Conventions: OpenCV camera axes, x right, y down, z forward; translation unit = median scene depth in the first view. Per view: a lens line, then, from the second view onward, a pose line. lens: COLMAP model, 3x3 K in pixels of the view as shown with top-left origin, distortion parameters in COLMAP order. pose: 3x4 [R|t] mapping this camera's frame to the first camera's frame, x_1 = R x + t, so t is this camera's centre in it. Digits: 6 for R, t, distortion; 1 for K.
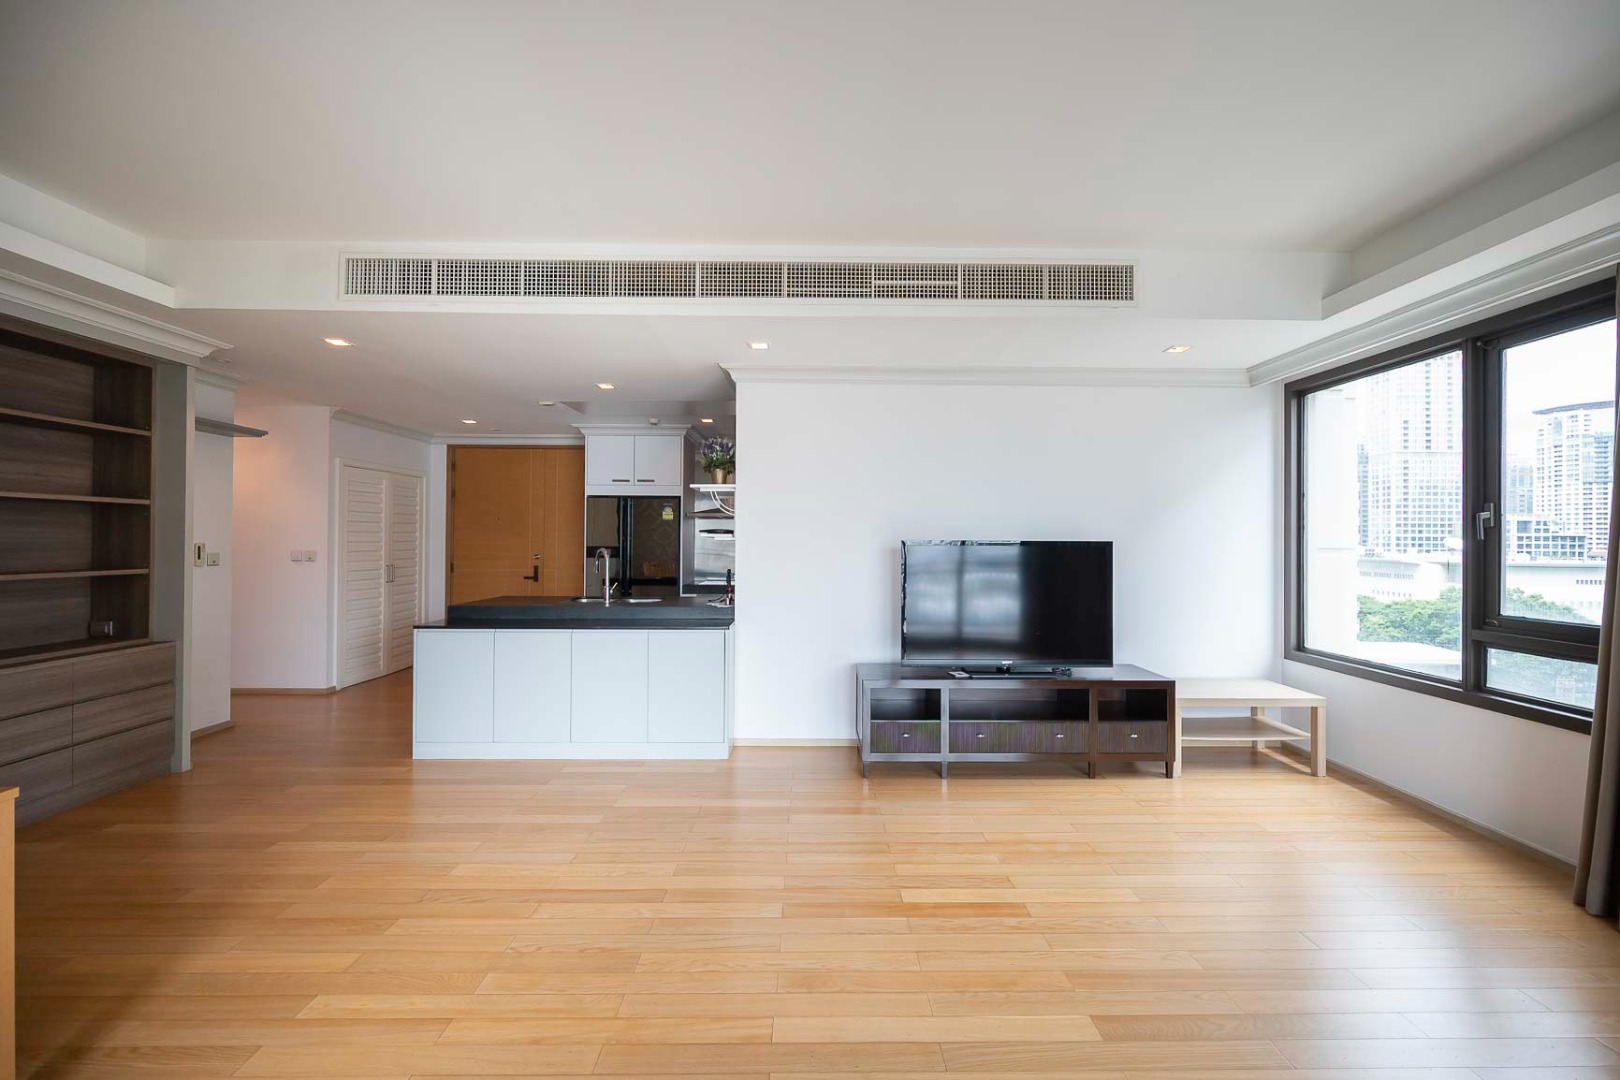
lens RADIAL K [[641.8, 0, 814.1], [0, 641.8, 537.6], [0, 0, 1]] dist [0.000874, 0.000053]
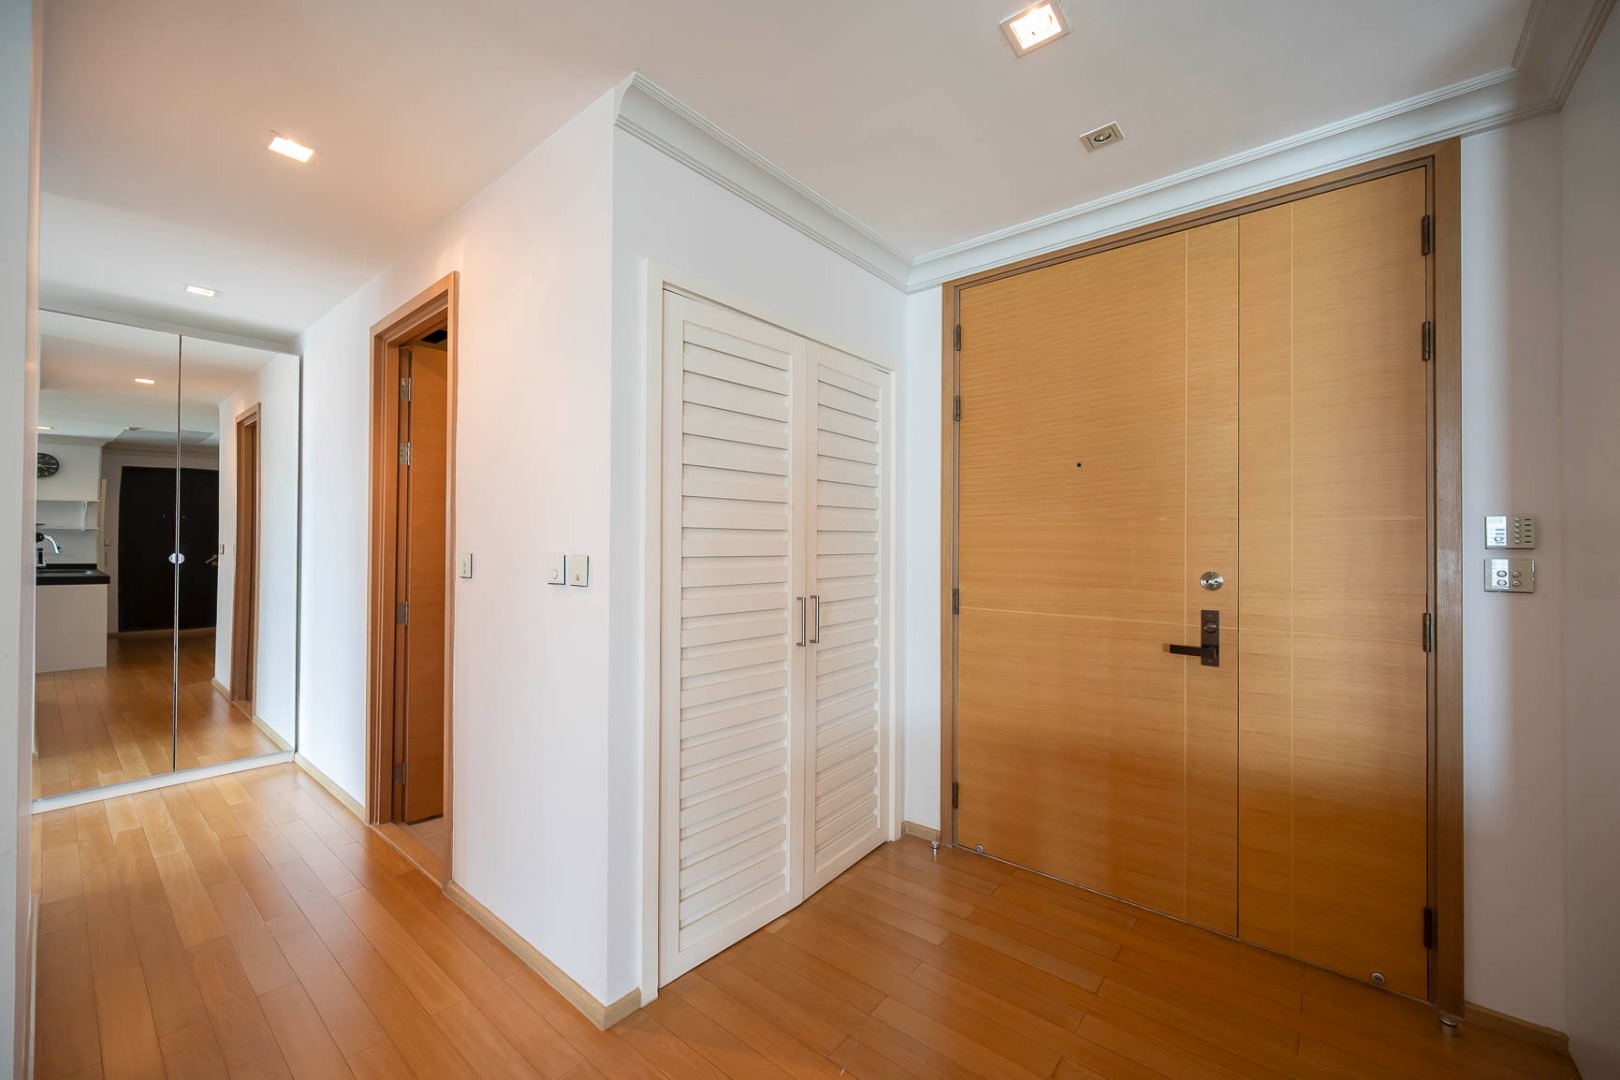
lens RADIAL K [[641.8, 0, 814.1], [0, 641.8, 537.6], [0, 0, 1]] dist [0.000874, 0.000053]
pose [[0.768412, -0.008410, -0.639900, -0.852293], [0.002839, 0.999949, -0.009733, 0.026846], [0.639949, 0.005662, 0.768397, 1.447313]]
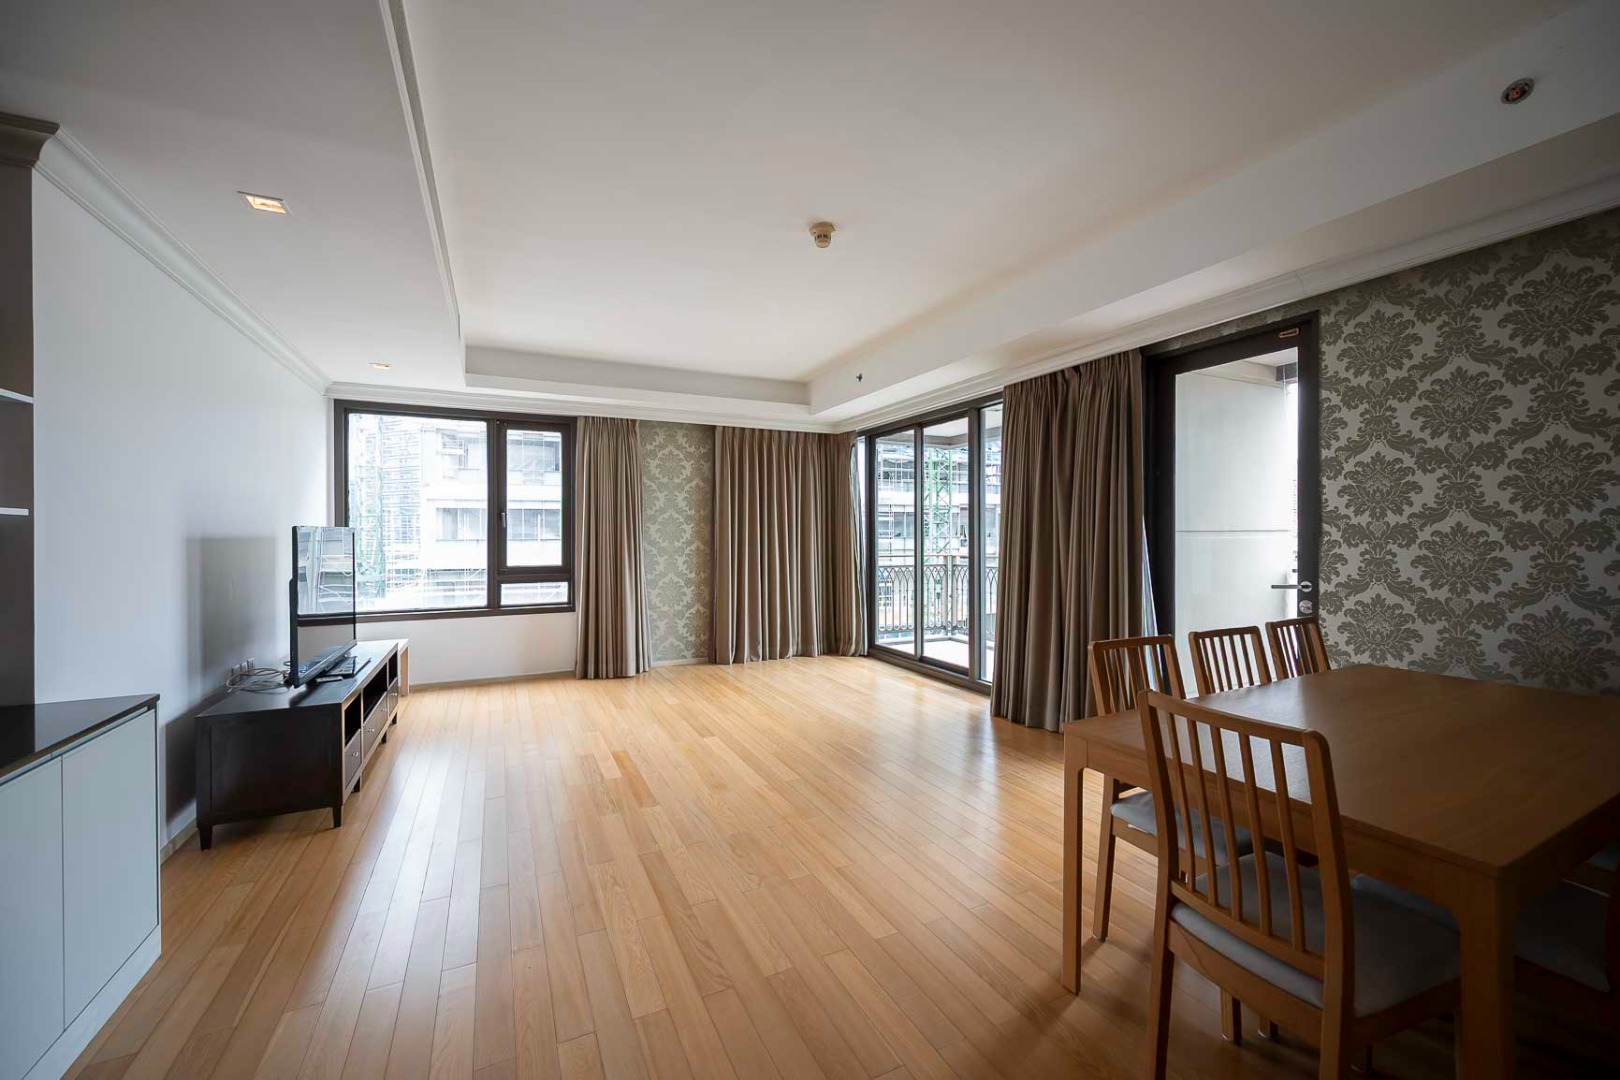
lens RADIAL K [[641.8, 0, 814.1], [0, 641.8, 537.6], [0, 0, 1]] dist [0.000874, 0.000053]
pose [[-0.431758, -0.008428, 0.901950, -1.020544], [-0.003782, 0.999964, 0.007533, 0.013704], [-0.901981, -0.000159, -0.431775, 0.937814]]
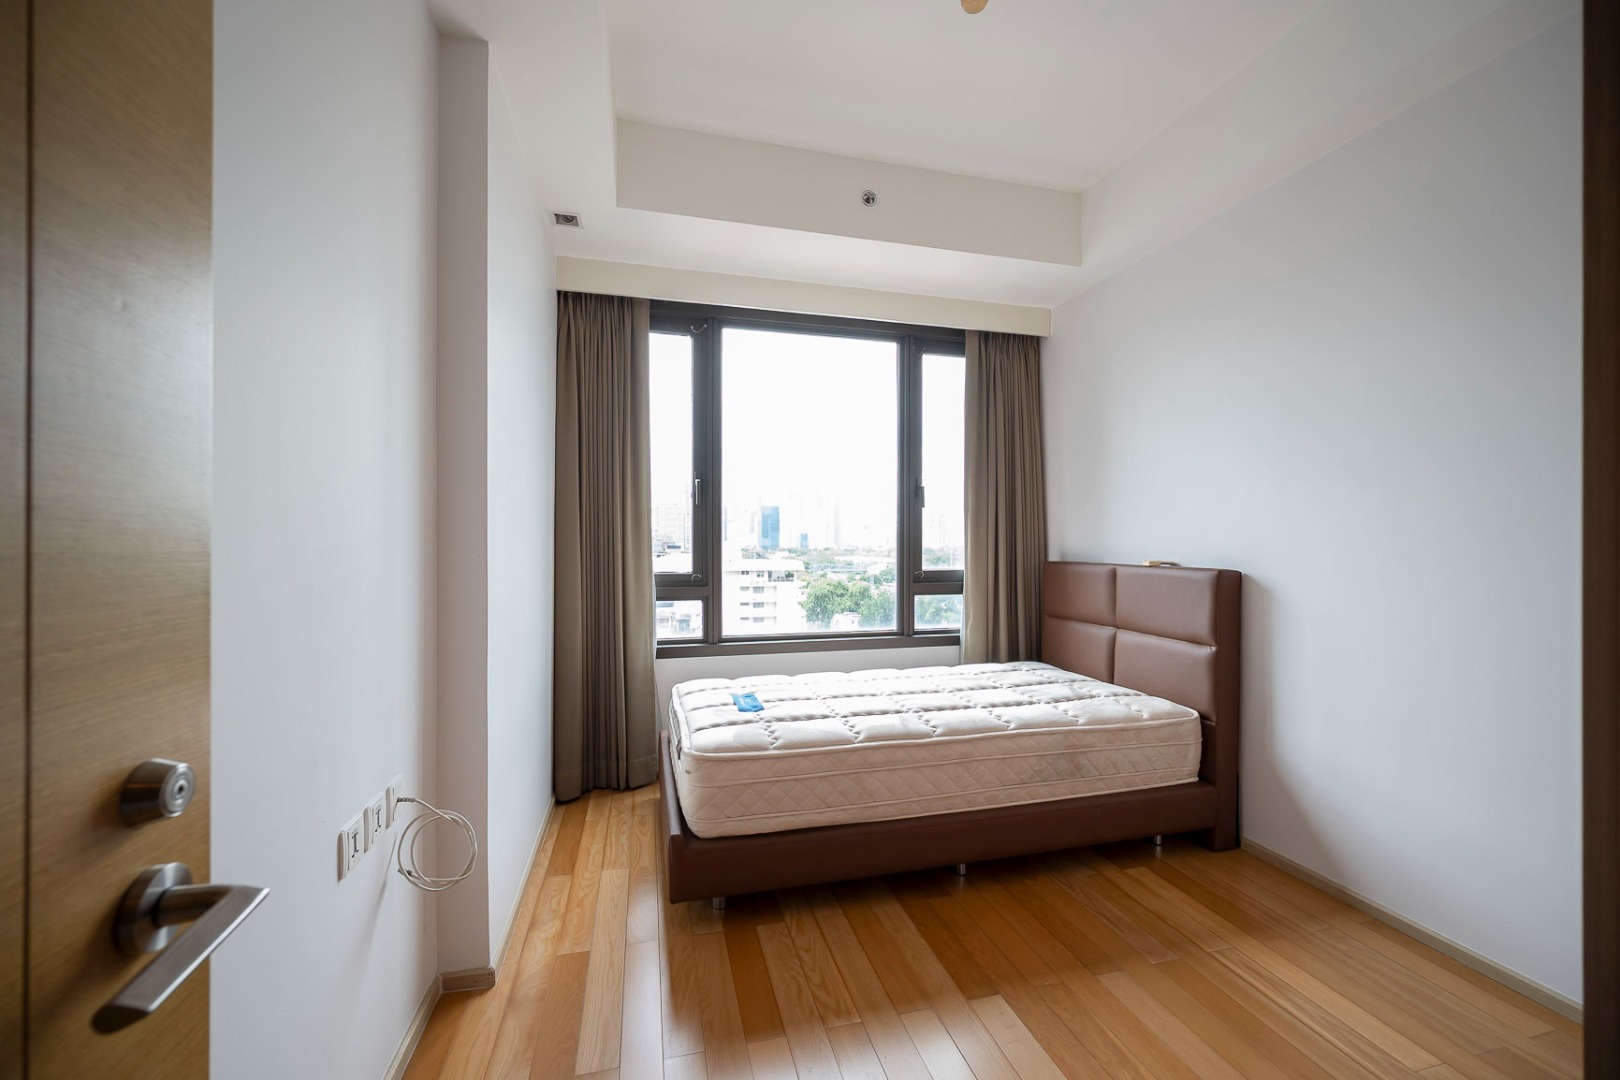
lens RADIAL K [[641.8, 0, 814.1], [0, 641.8, 537.6], [0, 0, 1]] dist [0.000874, 0.000053]
pose [[-0.246170, -0.003491, 0.969220, -0.069711], [0.000448, 0.999993, 0.003716, 0.052518], [-0.969227, 0.001349, -0.246167, 1.410619]]
